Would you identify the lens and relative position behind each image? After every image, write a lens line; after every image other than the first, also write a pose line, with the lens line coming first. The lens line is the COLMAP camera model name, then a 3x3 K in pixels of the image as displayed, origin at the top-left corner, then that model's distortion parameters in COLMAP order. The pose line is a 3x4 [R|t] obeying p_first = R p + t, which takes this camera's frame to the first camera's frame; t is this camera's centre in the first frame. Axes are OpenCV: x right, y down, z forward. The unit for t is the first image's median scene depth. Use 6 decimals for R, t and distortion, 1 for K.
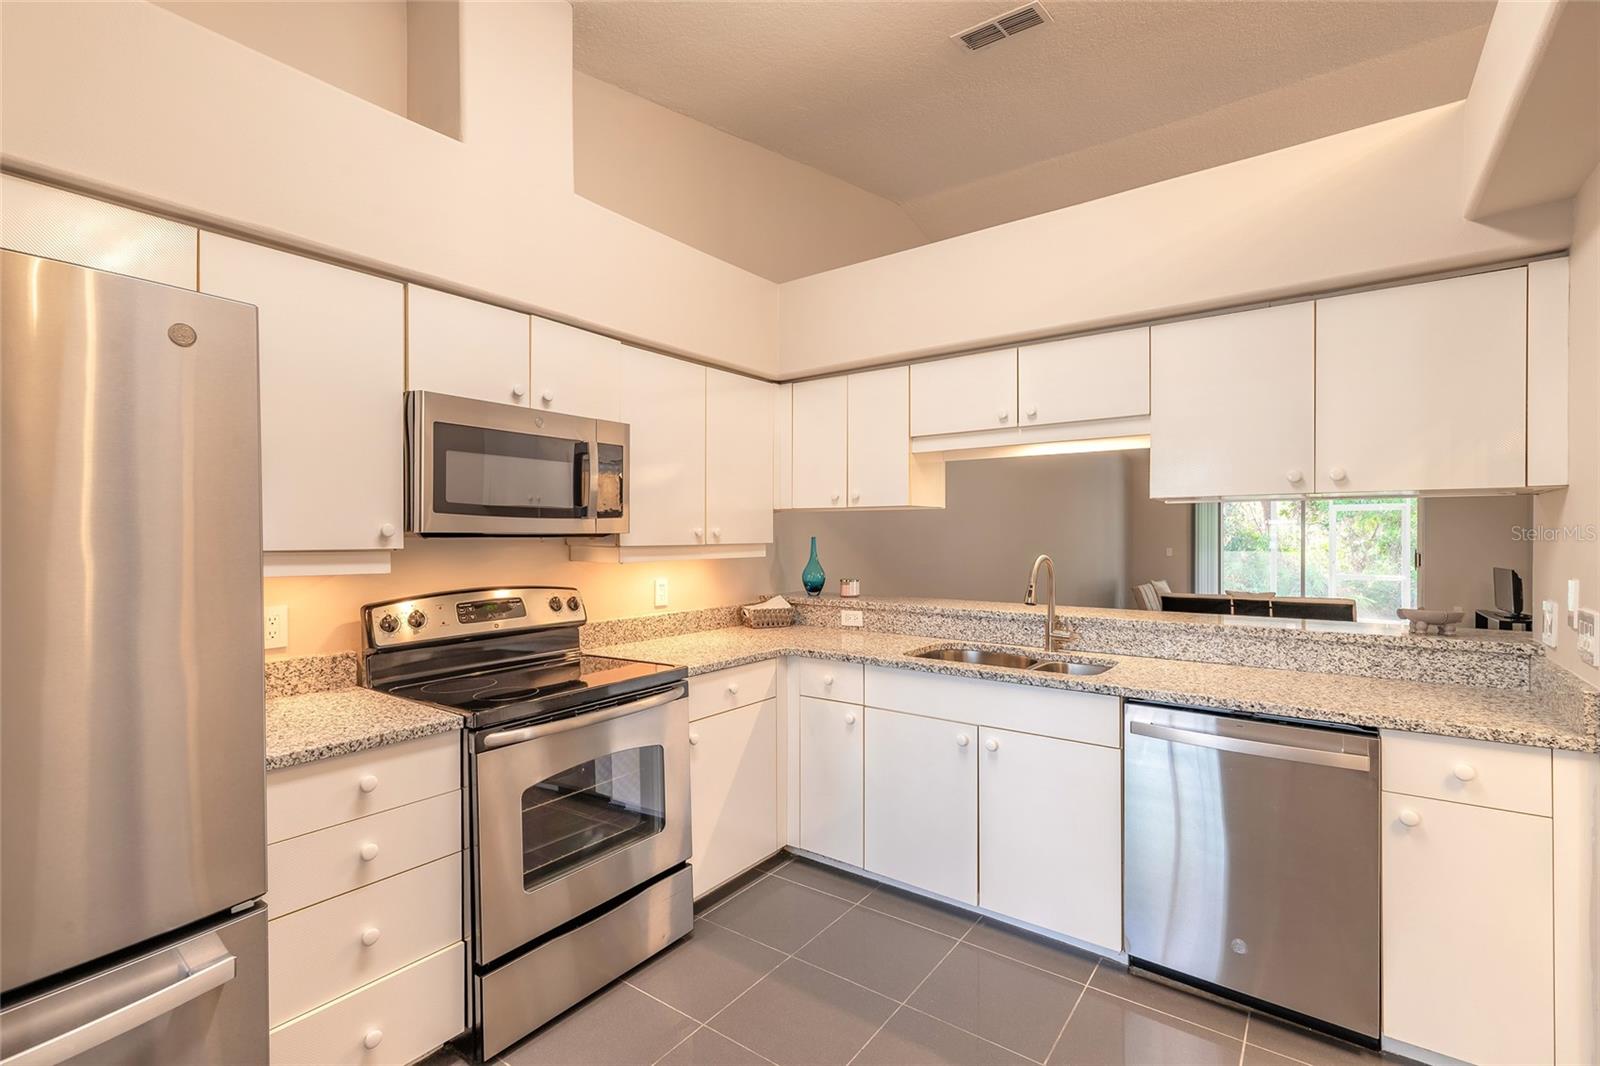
lens RADIAL K [[724.1, 0, 797.6], [0, 724.1, 535.9], [0, 0, 1]] dist [0.011226, -0.000990]
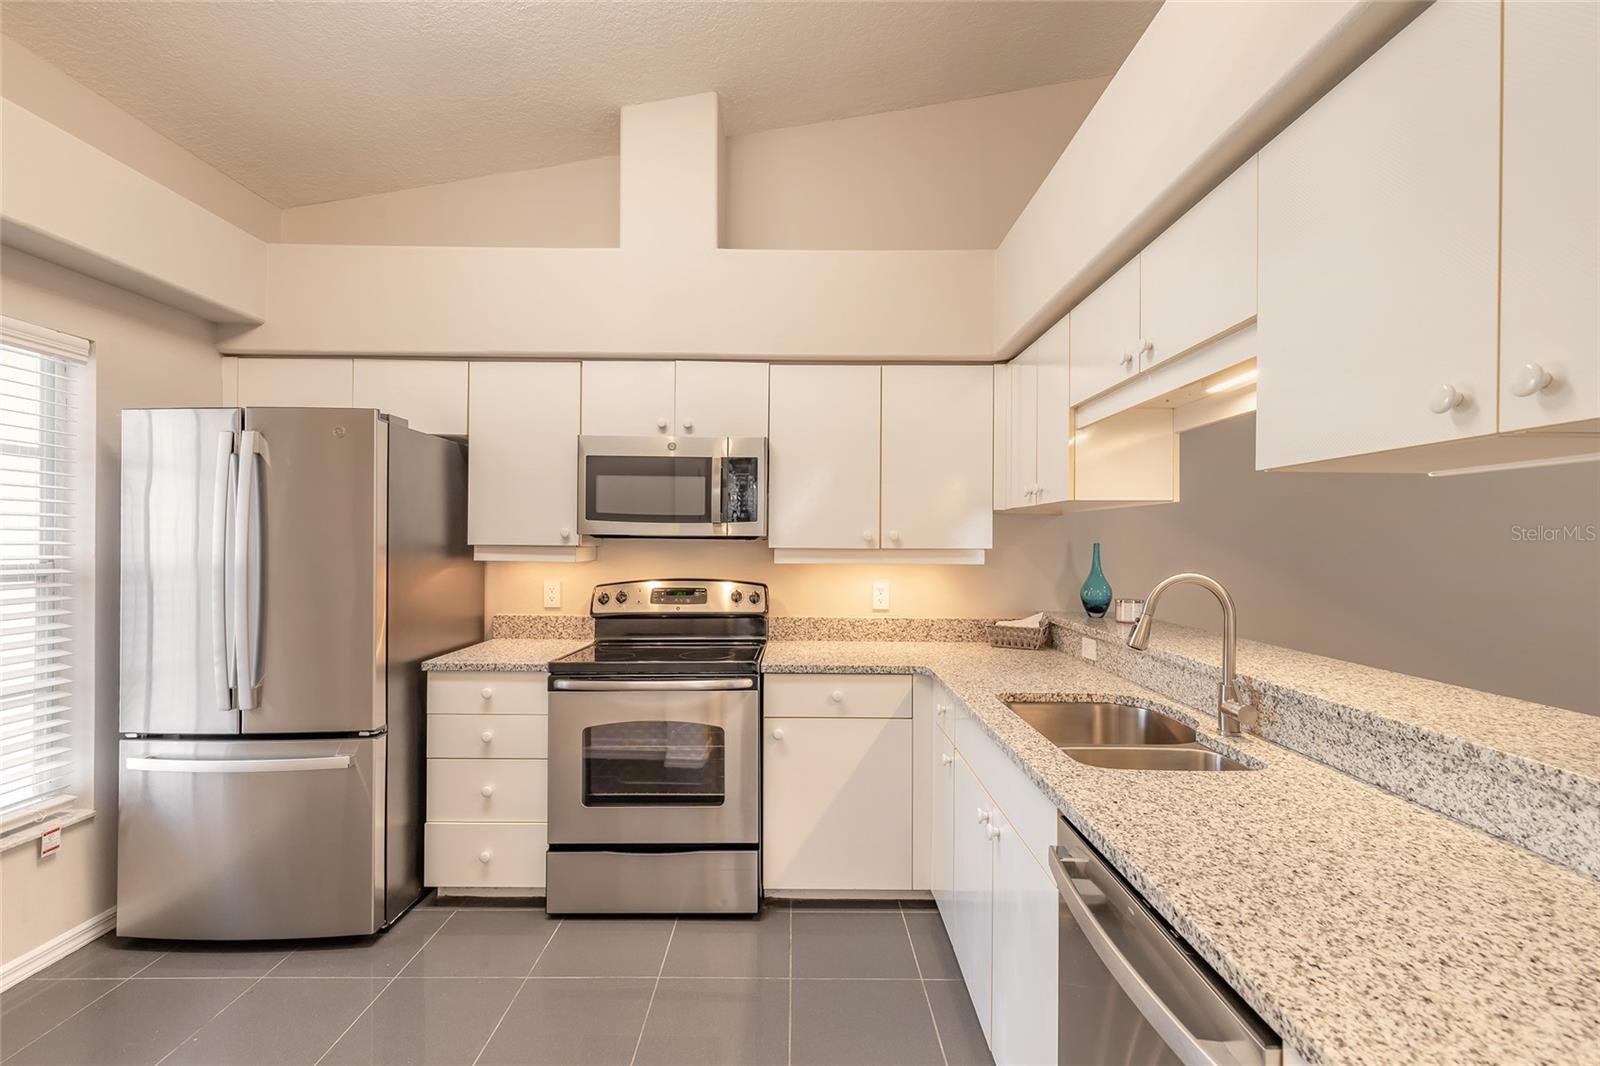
lens RADIAL K [[724.1, 0, 797.6], [0, 724.1, 532.0], [0, 0, 1]] dist [0.011226, -0.000990]
pose [[0.589854, -0.004093, -0.807499, 0.666794], [-0.010006, 0.999873, -0.012378, 0.003324], [0.807448, 0.015381, 0.589739, 0.381470]]
